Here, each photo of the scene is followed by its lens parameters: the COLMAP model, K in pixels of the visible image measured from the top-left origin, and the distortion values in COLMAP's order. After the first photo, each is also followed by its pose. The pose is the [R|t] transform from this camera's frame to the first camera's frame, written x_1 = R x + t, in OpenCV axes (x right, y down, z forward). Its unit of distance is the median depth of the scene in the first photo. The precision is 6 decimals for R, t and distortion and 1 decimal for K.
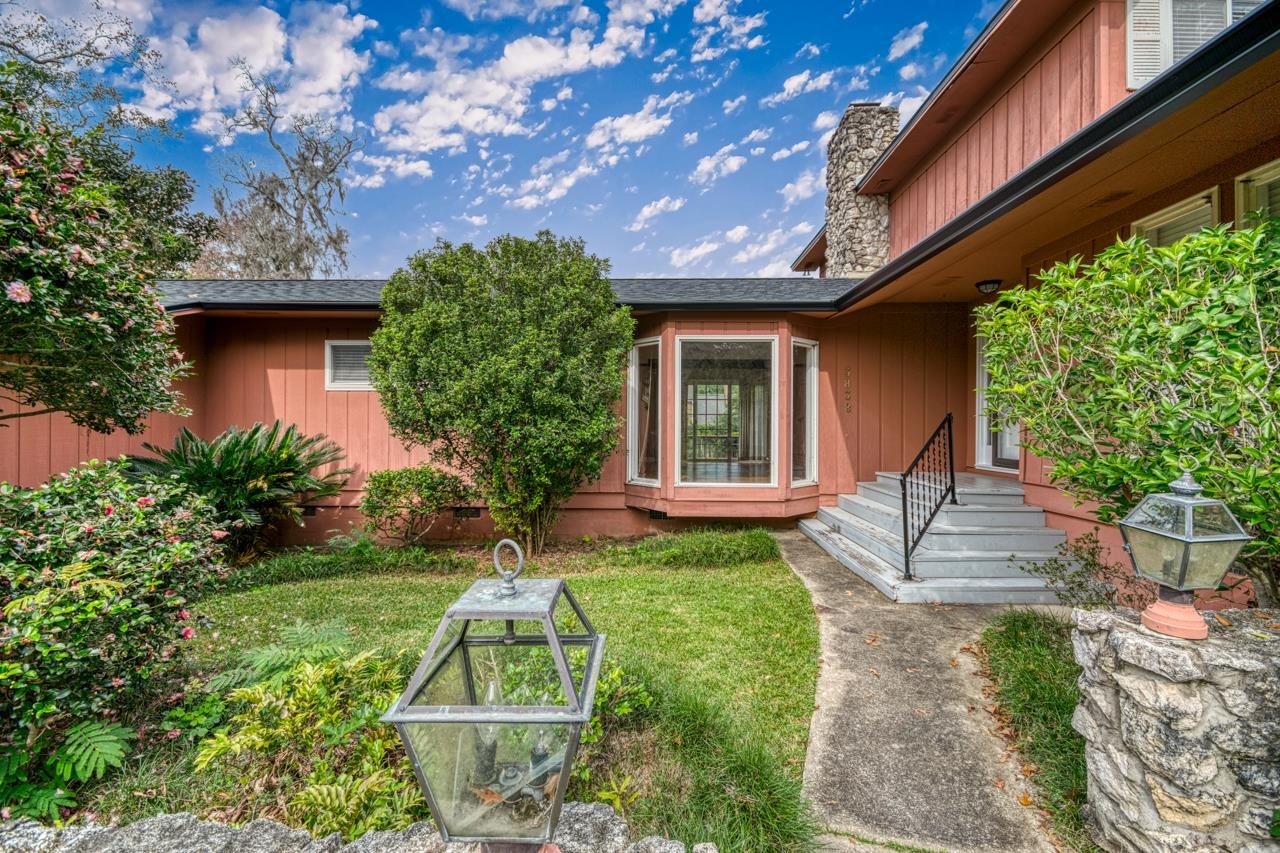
lens RADIAL K [[561.1, 0, 647.0], [0, 561.1, 426.5], [0, 0, 1]] dist [0.025346, 0.000211]
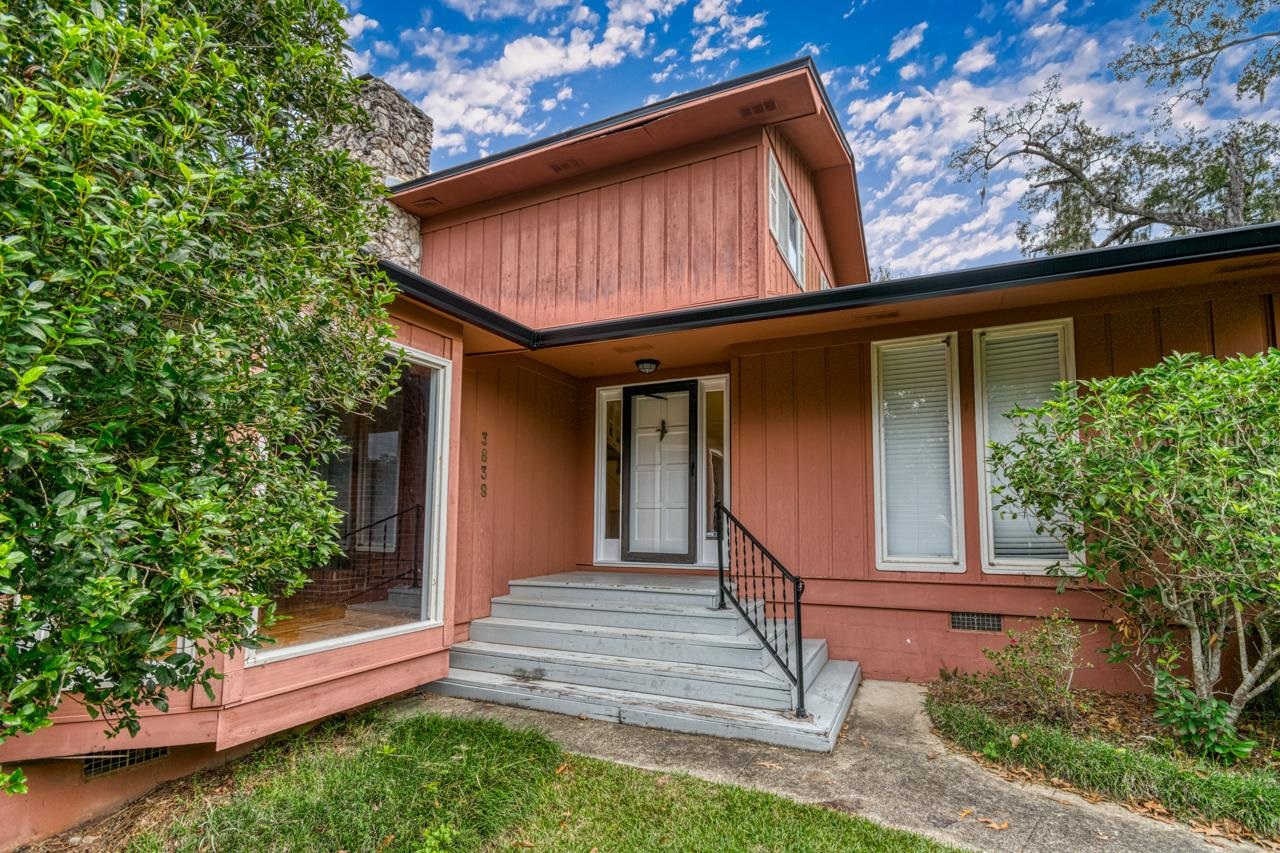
lens RADIAL K [[570.3, 0, 642.7], [0, 570.3, 486.9], [0, 0, 1]] dist [0.003937, 0.000253]
pose [[0.372387, 0.051737, 0.926634, -0.233464], [0.003811, 0.998351, -0.057272, 0.003108], [-0.928070, 0.024859, 0.371576, 0.605735]]
